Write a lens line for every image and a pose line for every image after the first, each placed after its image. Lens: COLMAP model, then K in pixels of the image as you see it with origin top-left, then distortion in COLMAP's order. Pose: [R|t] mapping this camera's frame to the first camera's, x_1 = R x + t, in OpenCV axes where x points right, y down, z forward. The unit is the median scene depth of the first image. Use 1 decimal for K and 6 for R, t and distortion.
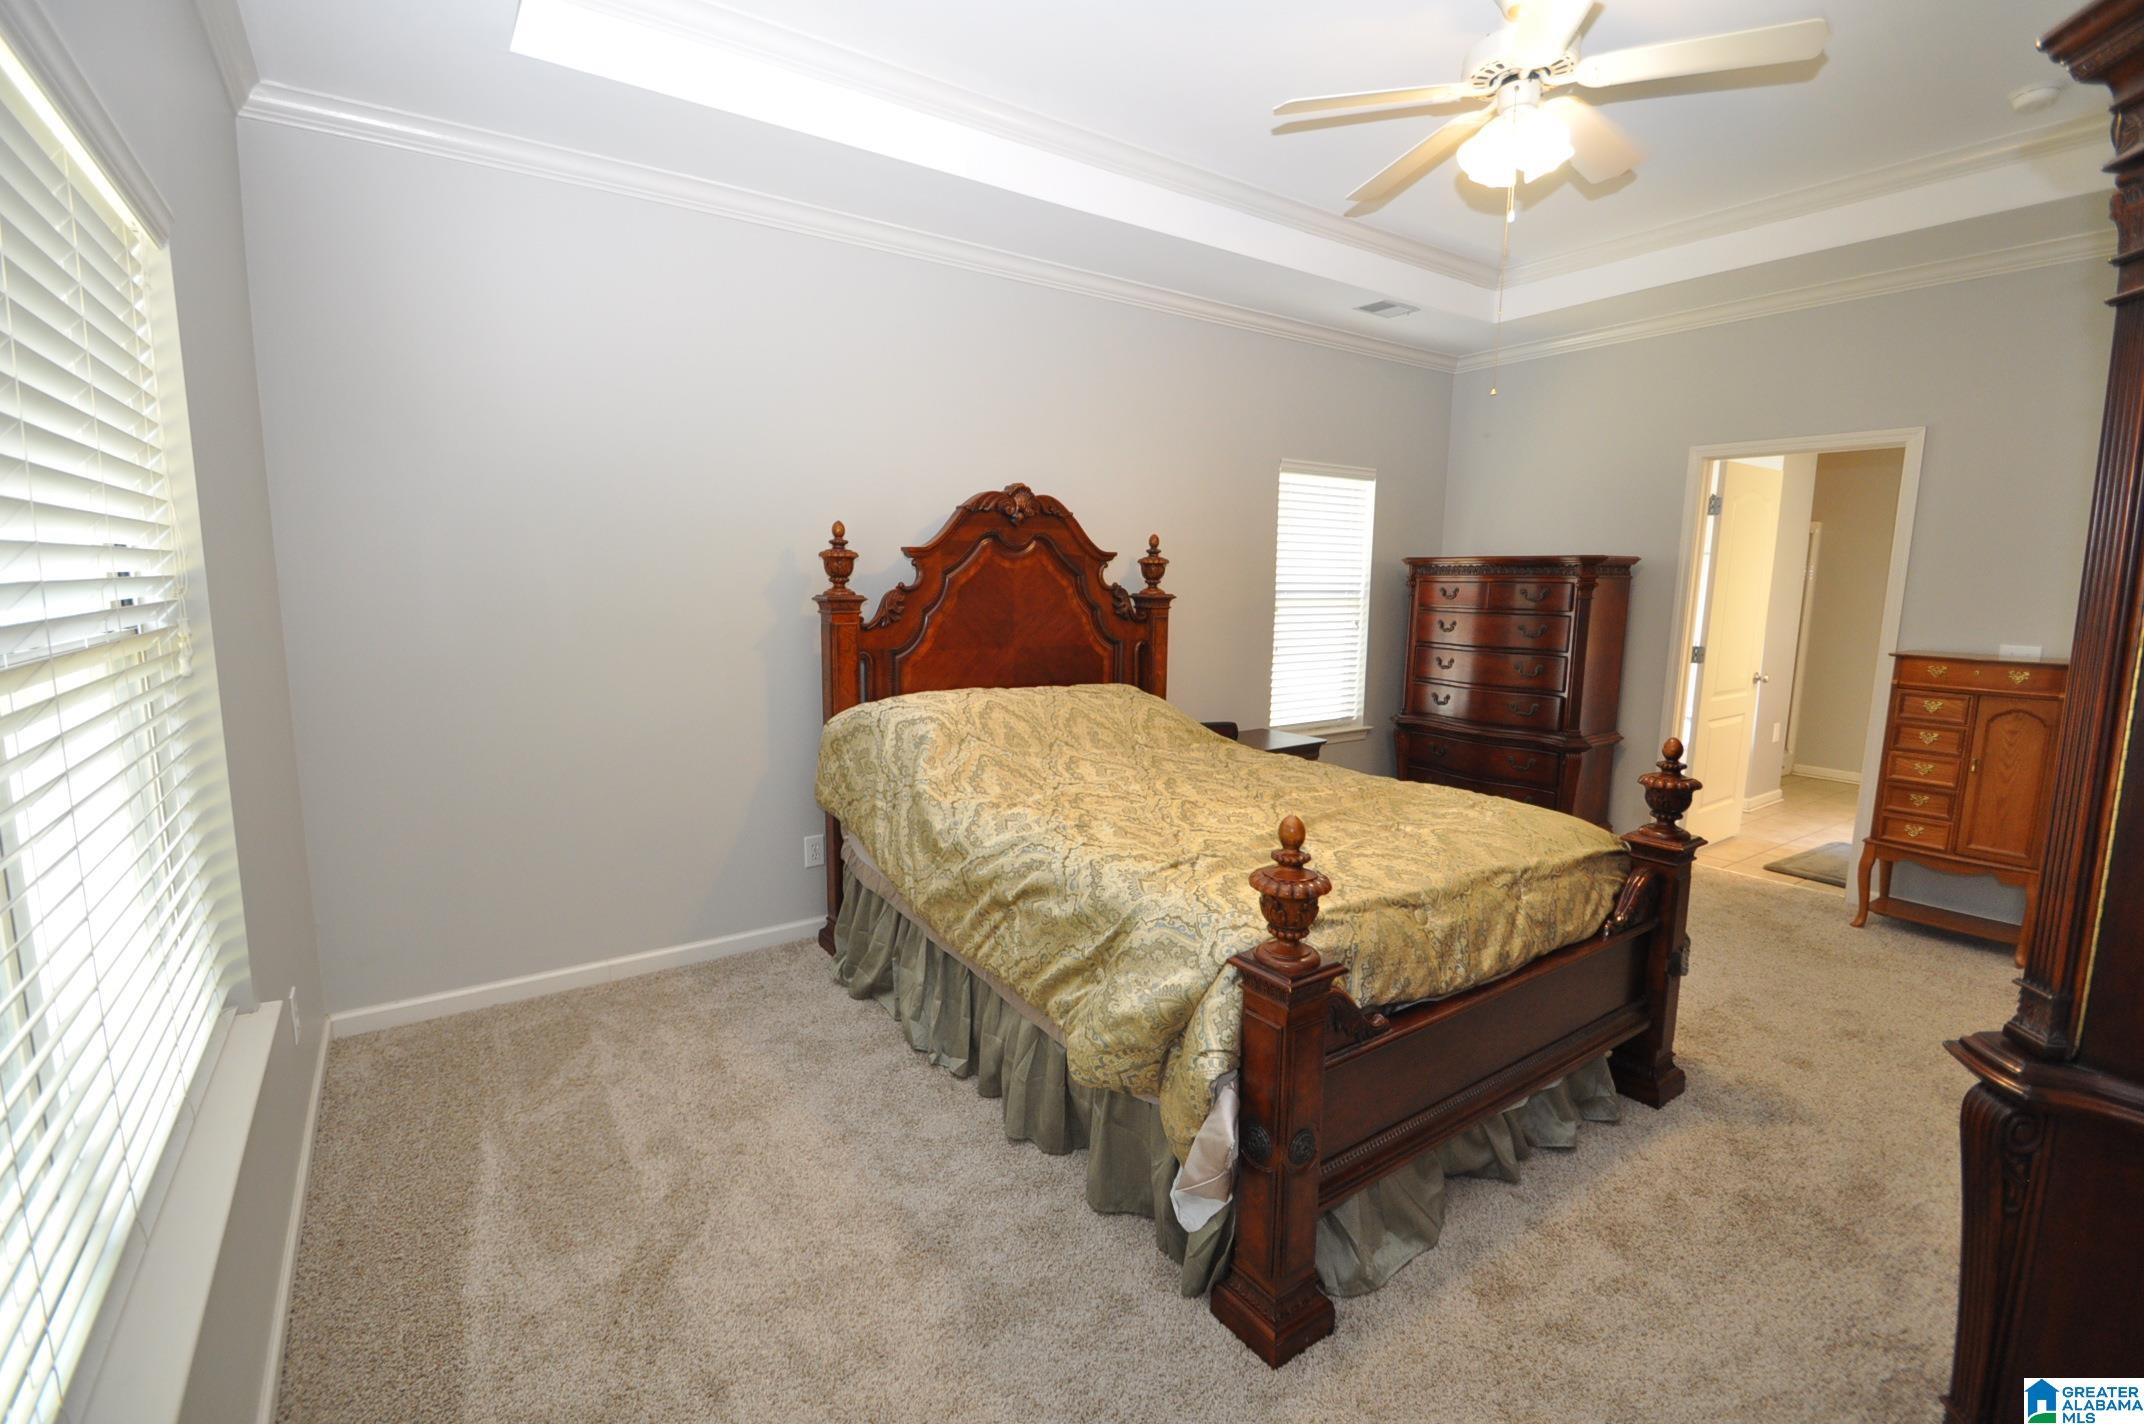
lens RADIAL K [[940.9, 0, 1044.6], [0, 940.9, 710.2], [0, 0, 1]] dist [-0.000550, -0.000703]
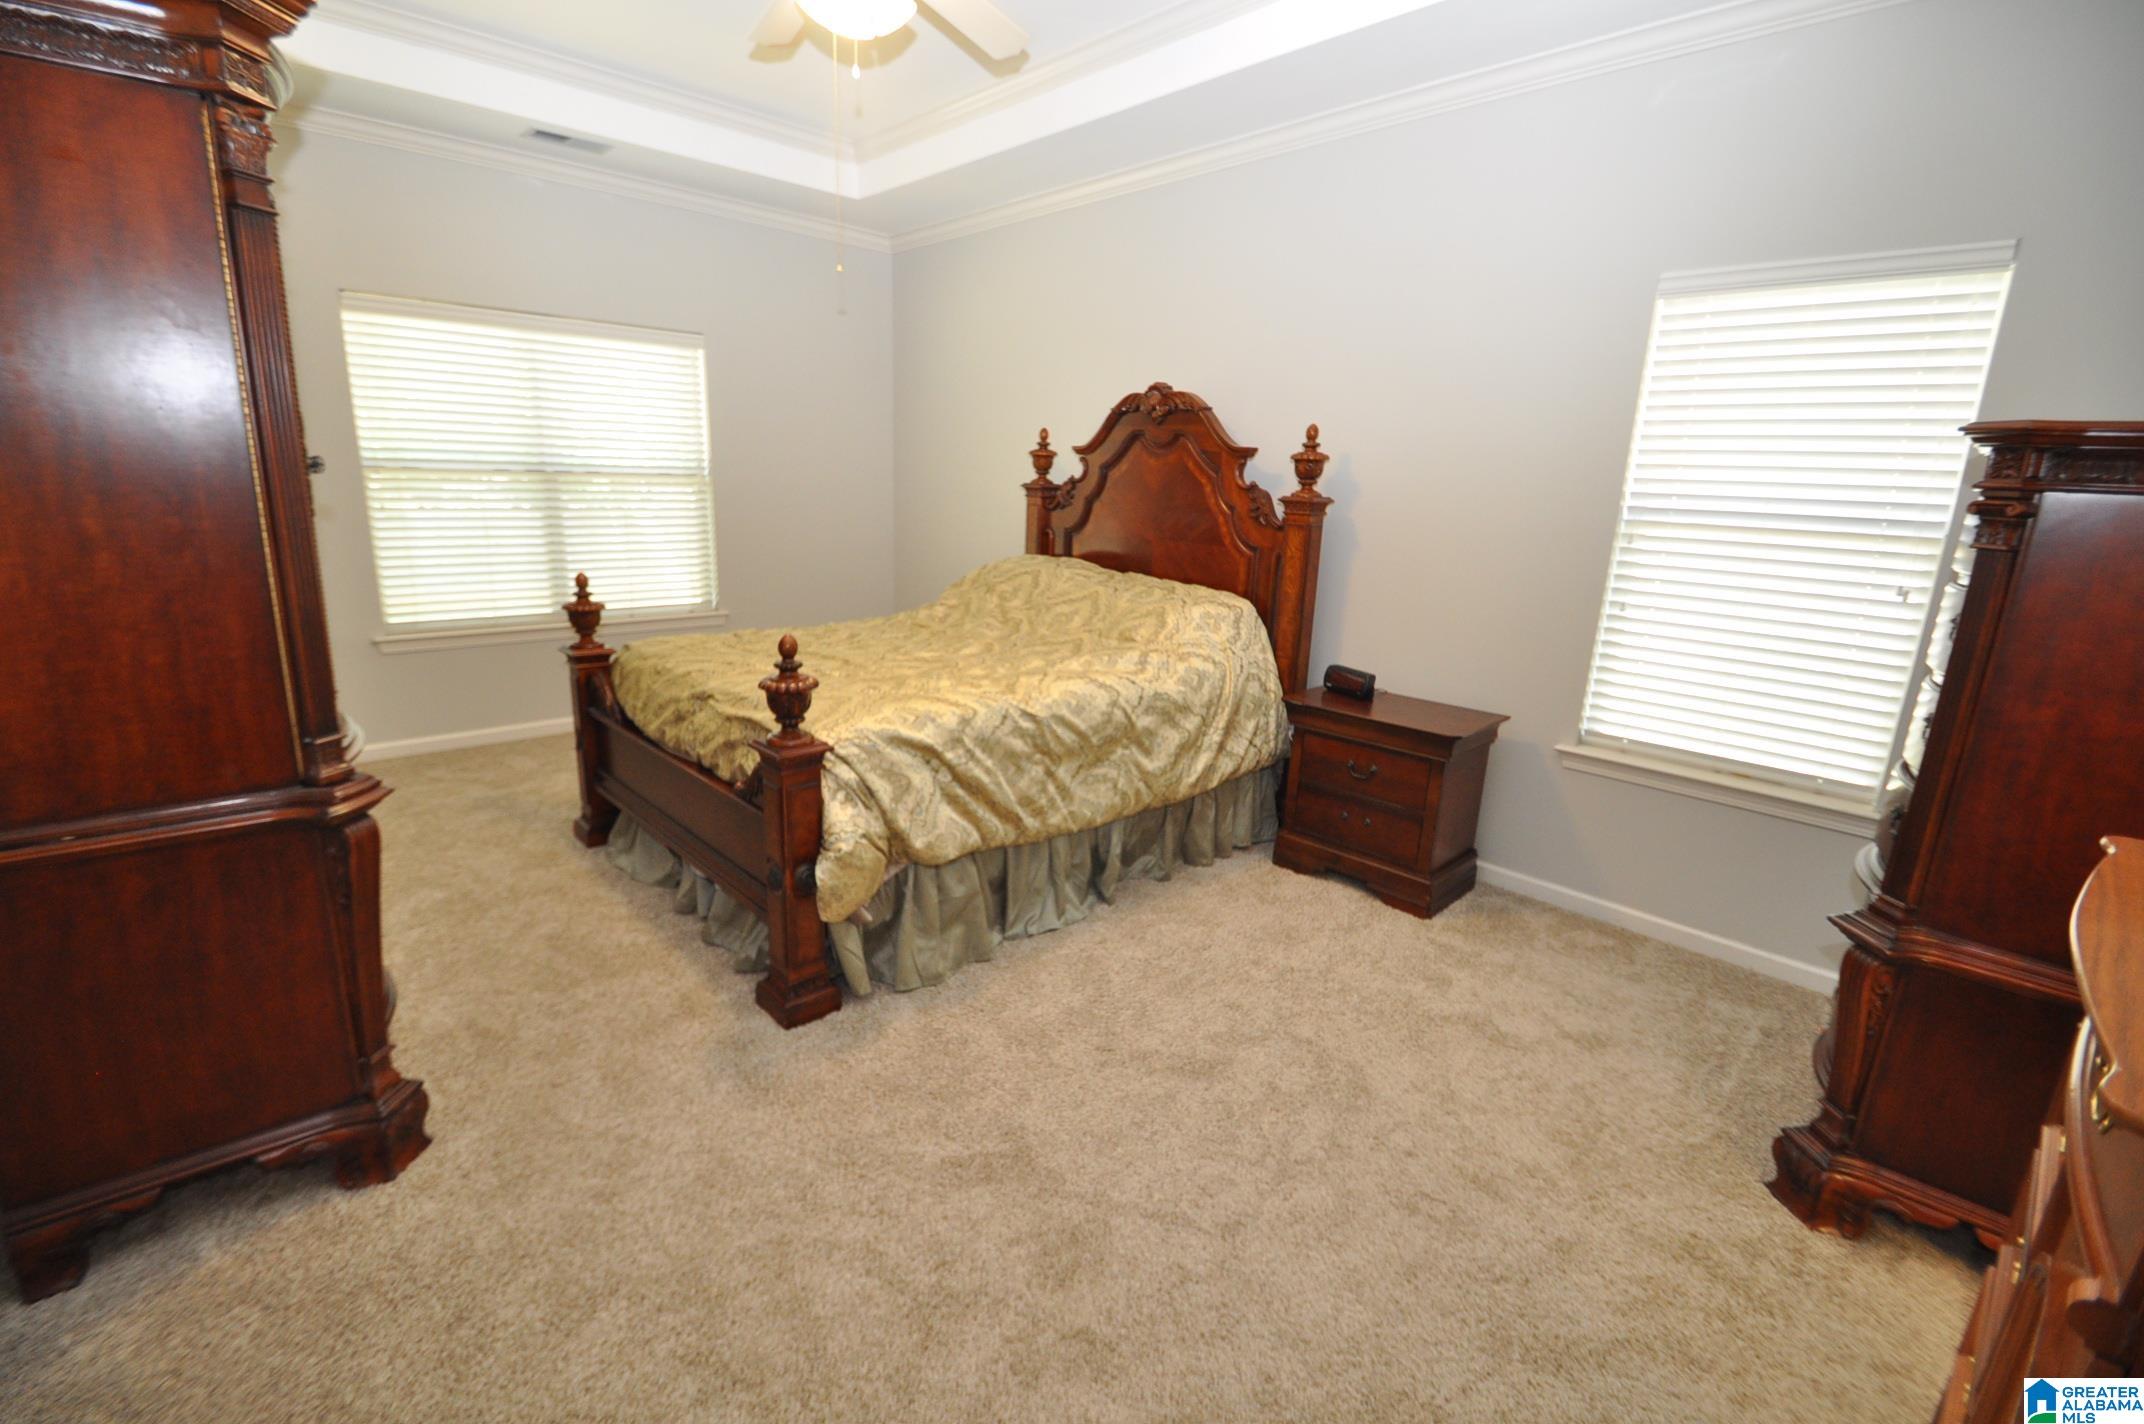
lens RADIAL K [[940.9, 0, 1044.6], [0, 940.9, 710.2], [0, 0, 1]] dist [-0.000550, -0.000703]
pose [[0.149001, 0.242106, -0.958741, 0.945431], [-0.168823, 0.961557, 0.216580, -0.083798], [0.974319, 0.129587, 0.184146, 0.649768]]
